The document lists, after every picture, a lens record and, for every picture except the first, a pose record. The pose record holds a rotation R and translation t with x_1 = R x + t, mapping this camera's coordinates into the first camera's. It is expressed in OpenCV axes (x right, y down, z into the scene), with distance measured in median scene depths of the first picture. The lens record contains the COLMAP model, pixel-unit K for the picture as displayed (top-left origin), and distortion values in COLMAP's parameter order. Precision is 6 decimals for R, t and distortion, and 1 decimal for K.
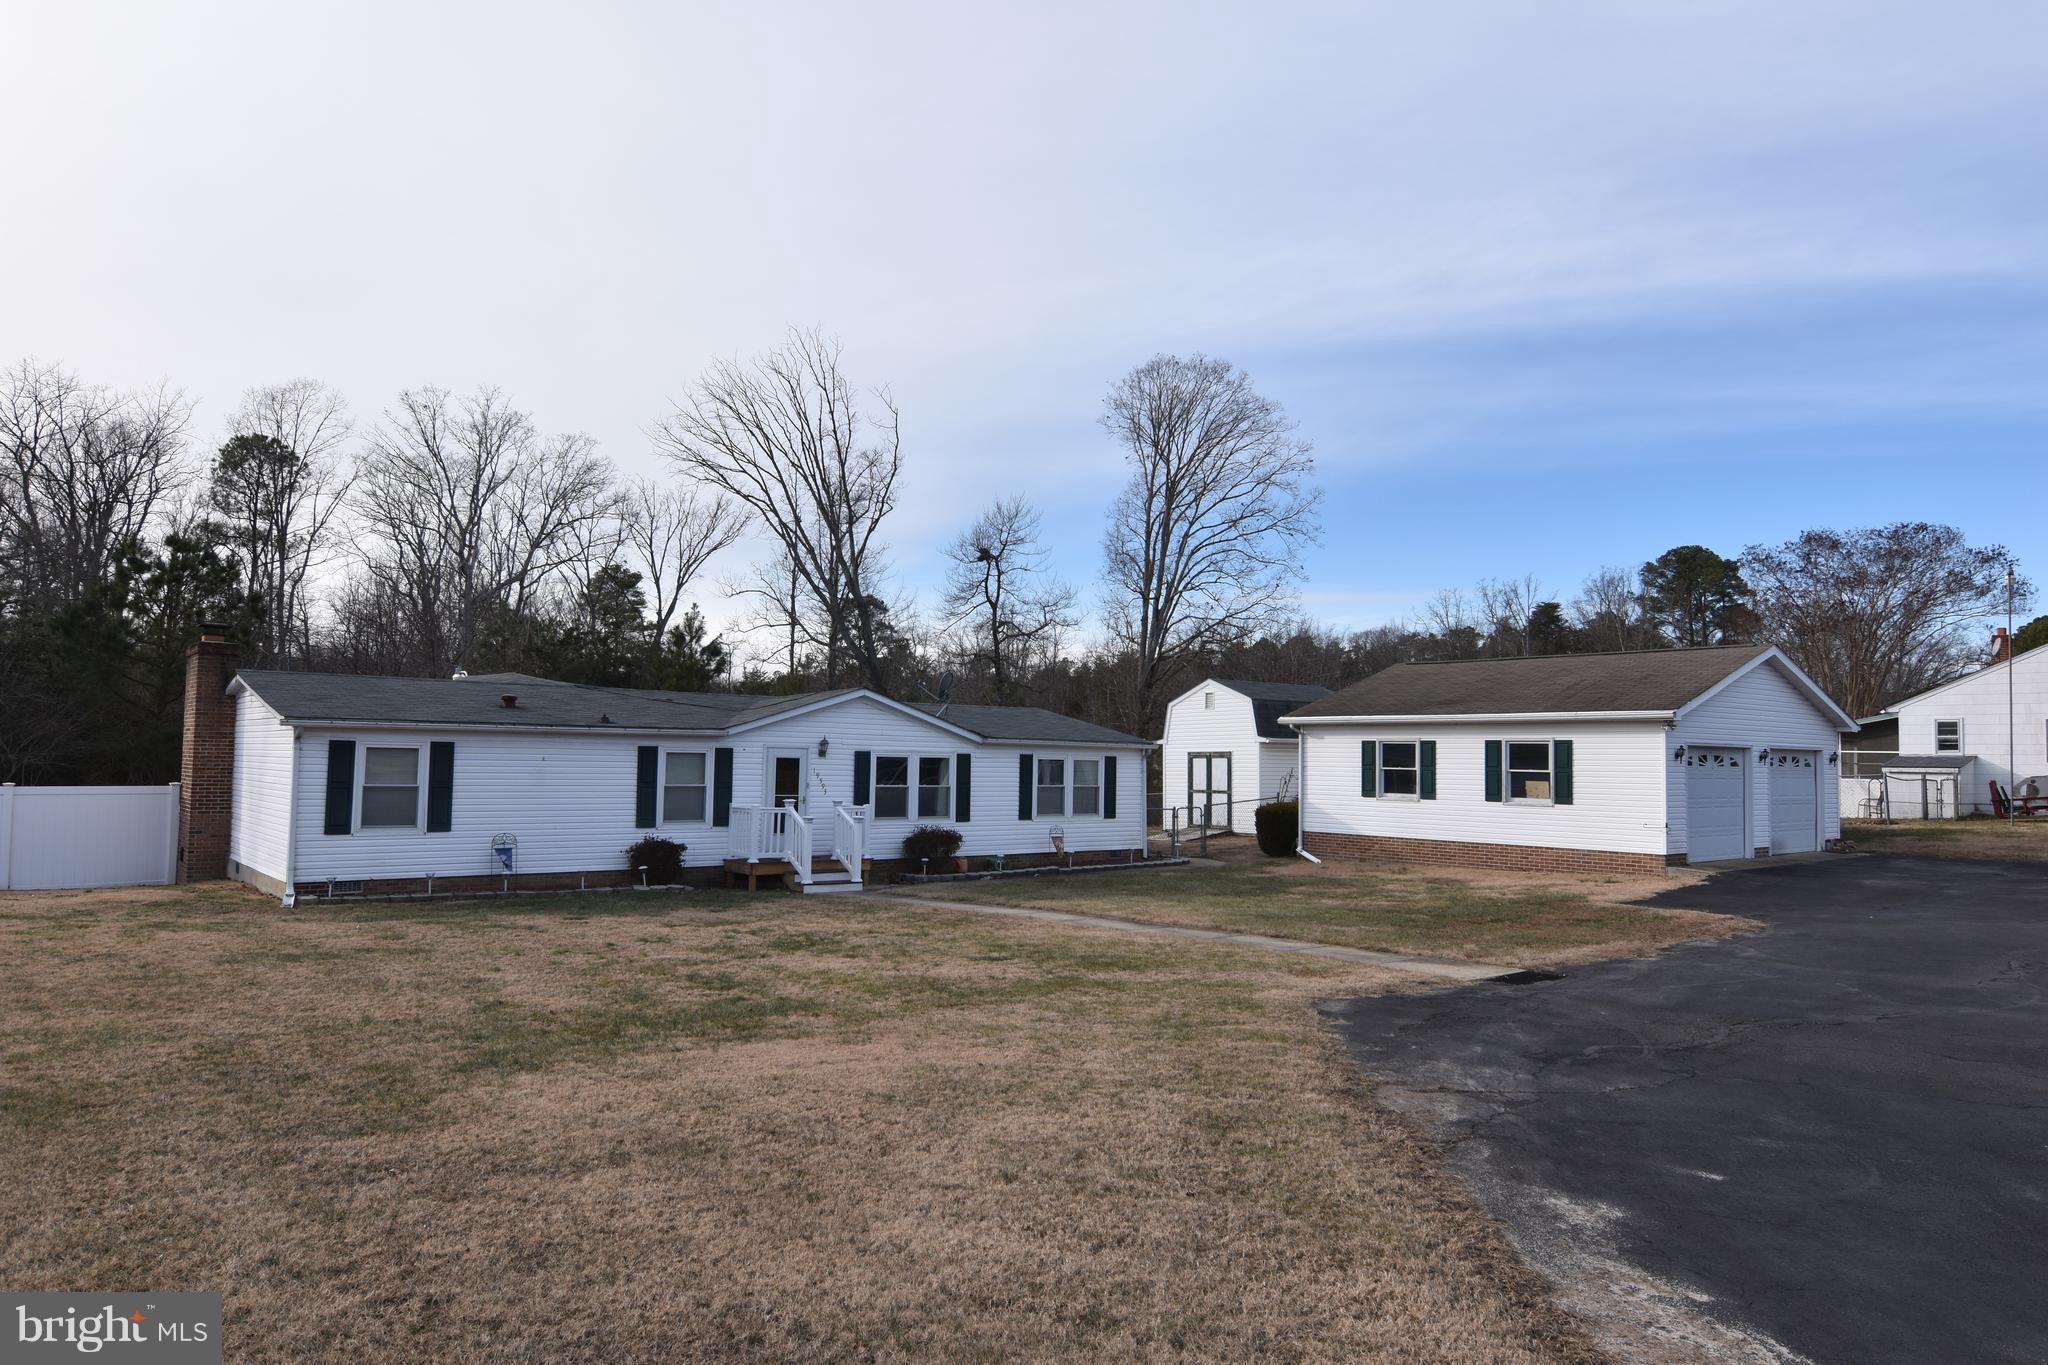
lens RADIAL K [[1302.9, 0, 1032.2], [0, 1302.9, 686.9], [0, 0, 1]] dist [-0.001856, -0.008761]
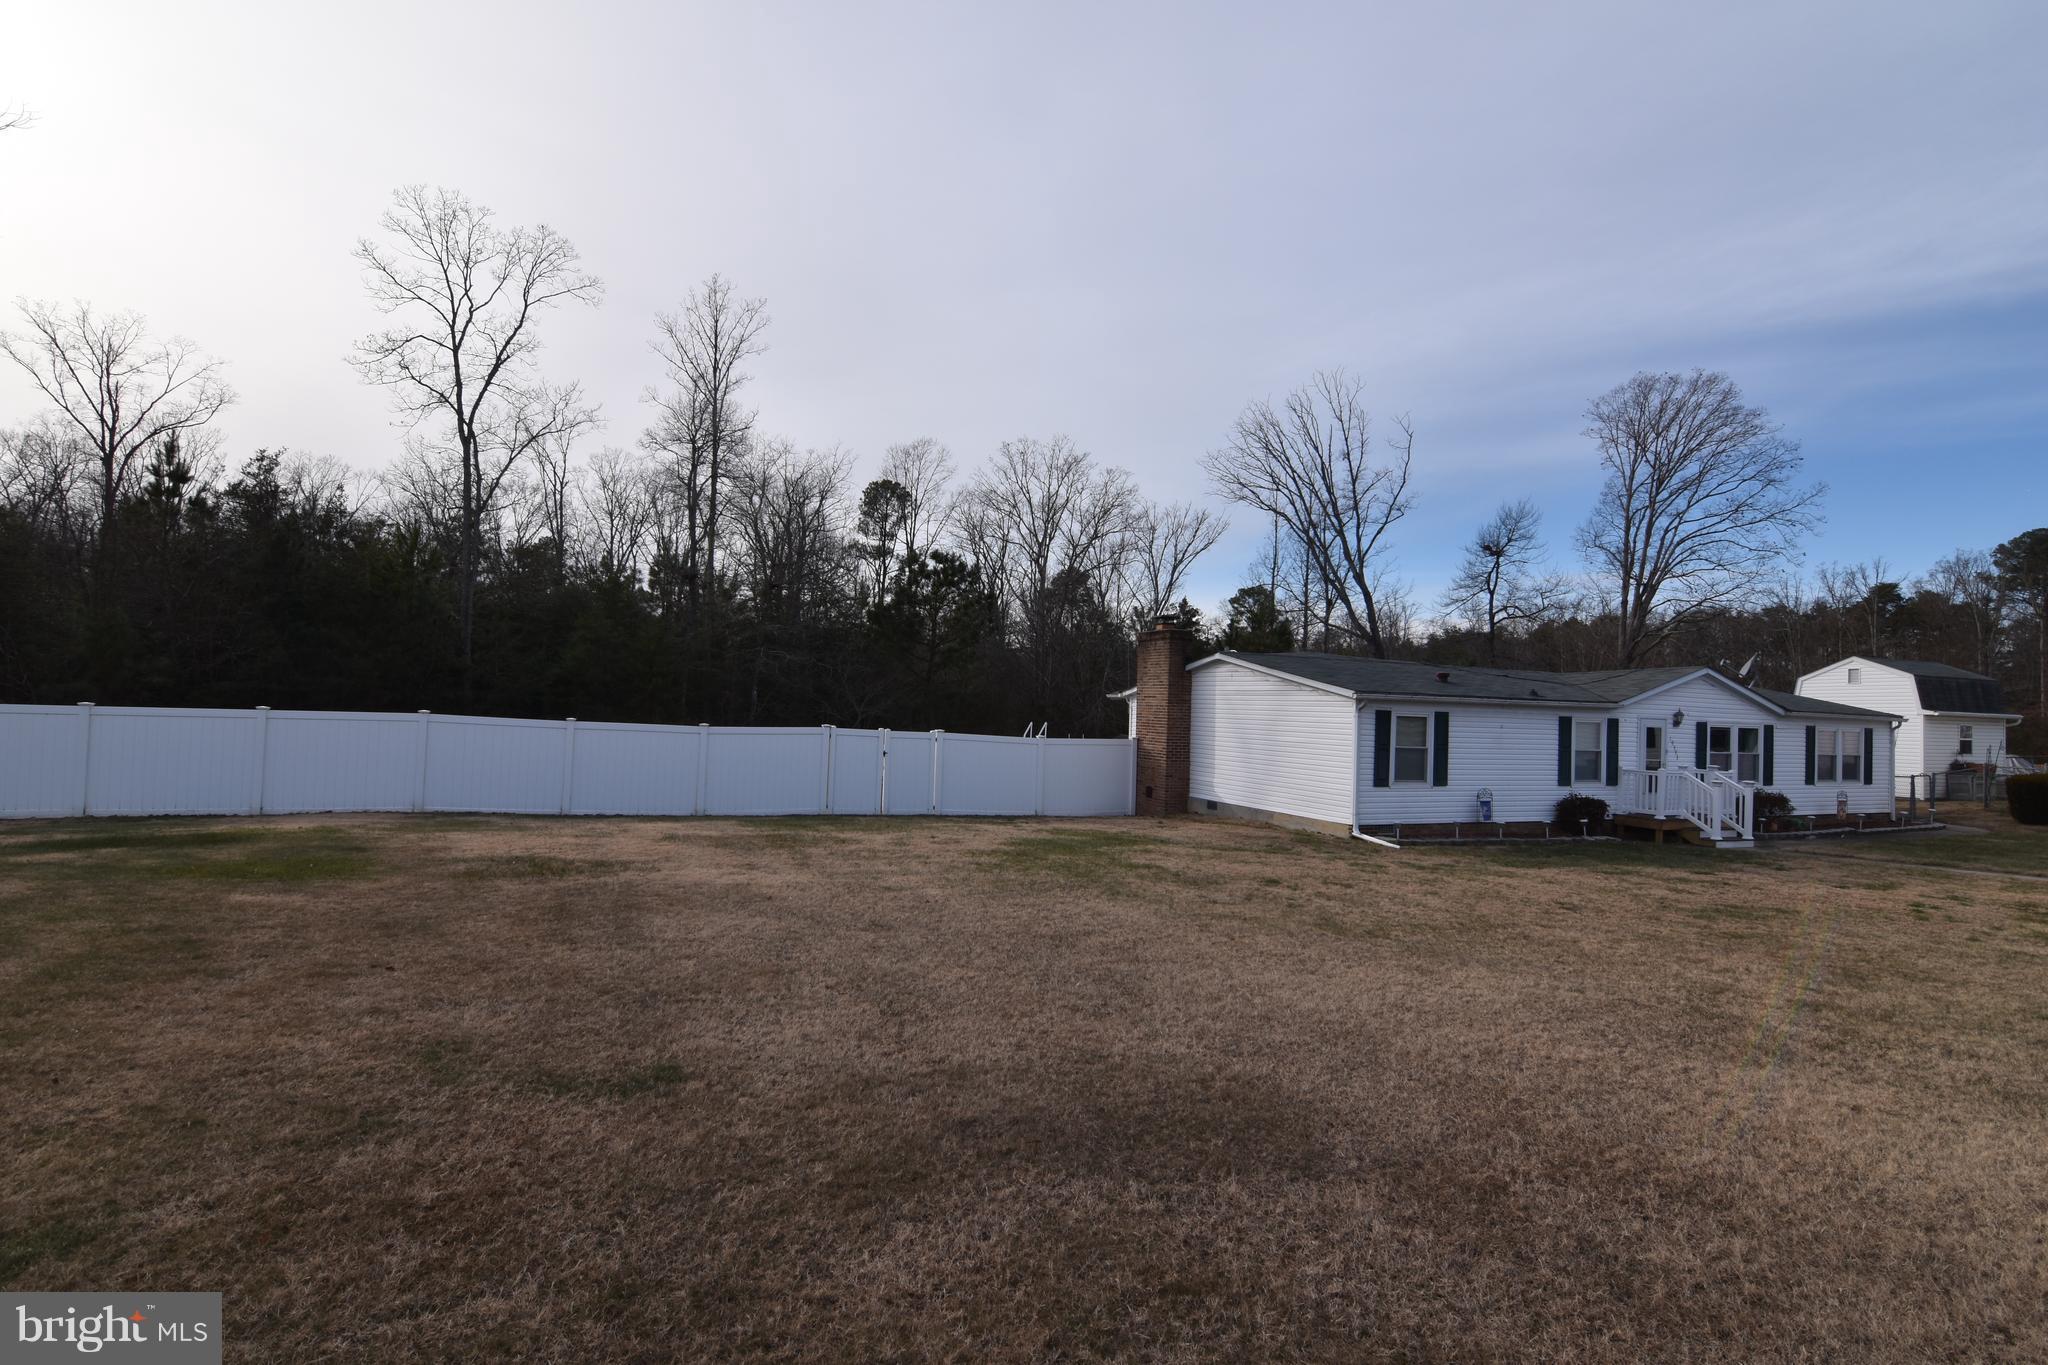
lens RADIAL K [[989.1, 0, 1023.8], [0, 989.1, 687.0], [0, 0, 1]] dist [-0.015410, -0.006265]
pose [[0.959688, 0.009911, -0.280892, -0.430154], [-0.001273, 0.999521, 0.030920, -0.006458], [0.281064, -0.029316, 0.959241, 0.012660]]
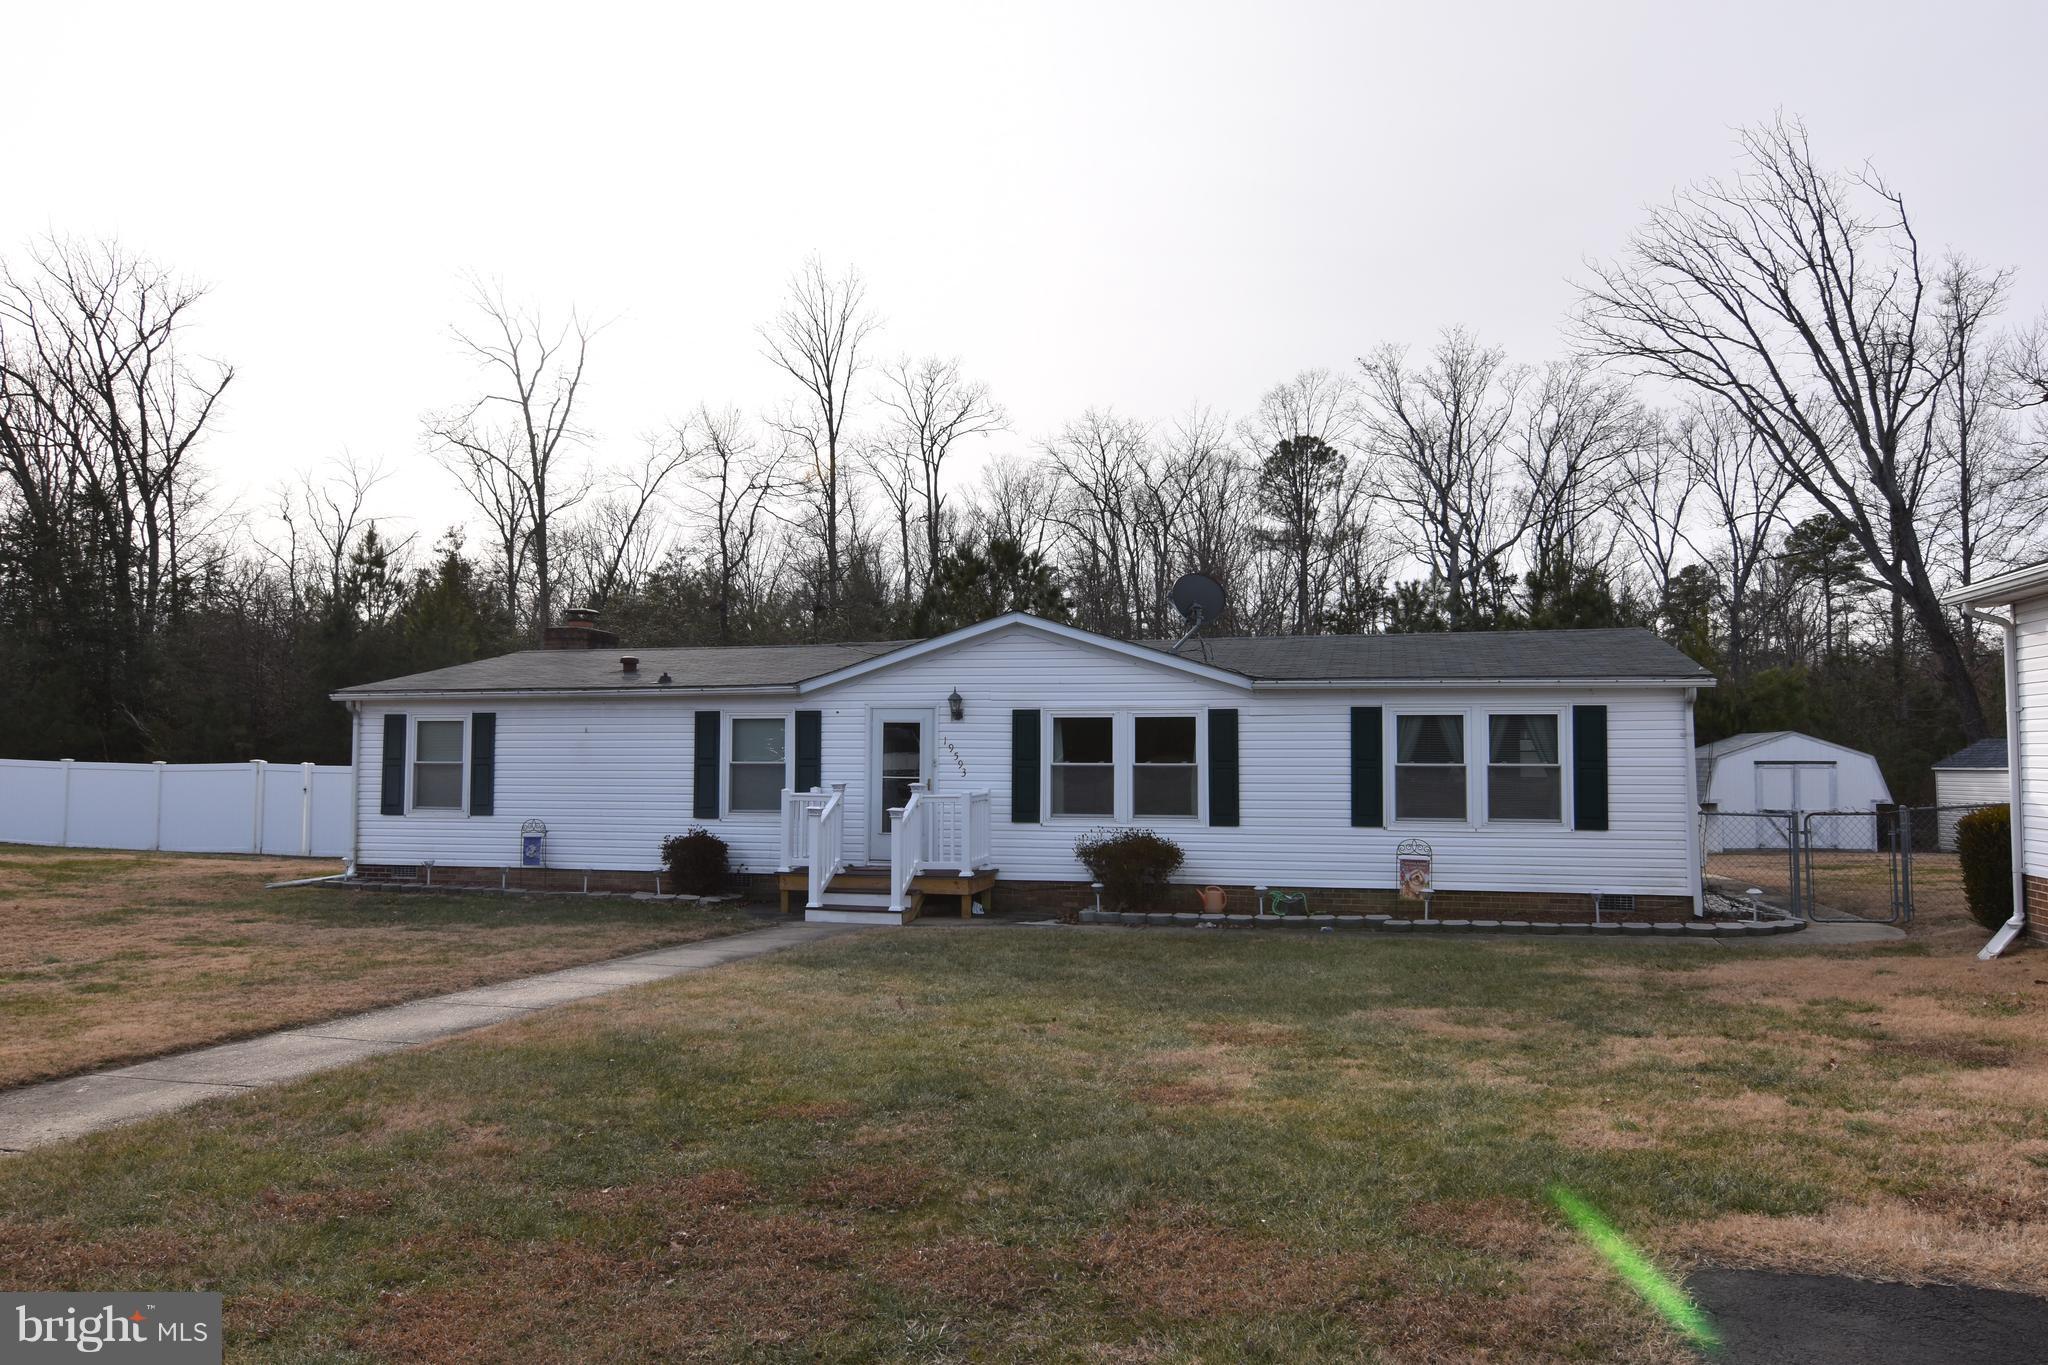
lens RADIAL K [[1393.1, 0, 1037.0], [0, 1393.1, 681.8], [0, 0, 1]] dist [0.005861, -0.021043]
pose [[0.595544, -0.058596, -0.801183, 0.396523], [0.054793, 0.997976, -0.032259, 0.054382], [0.801452, -0.024687, 0.597549, 0.558493]]
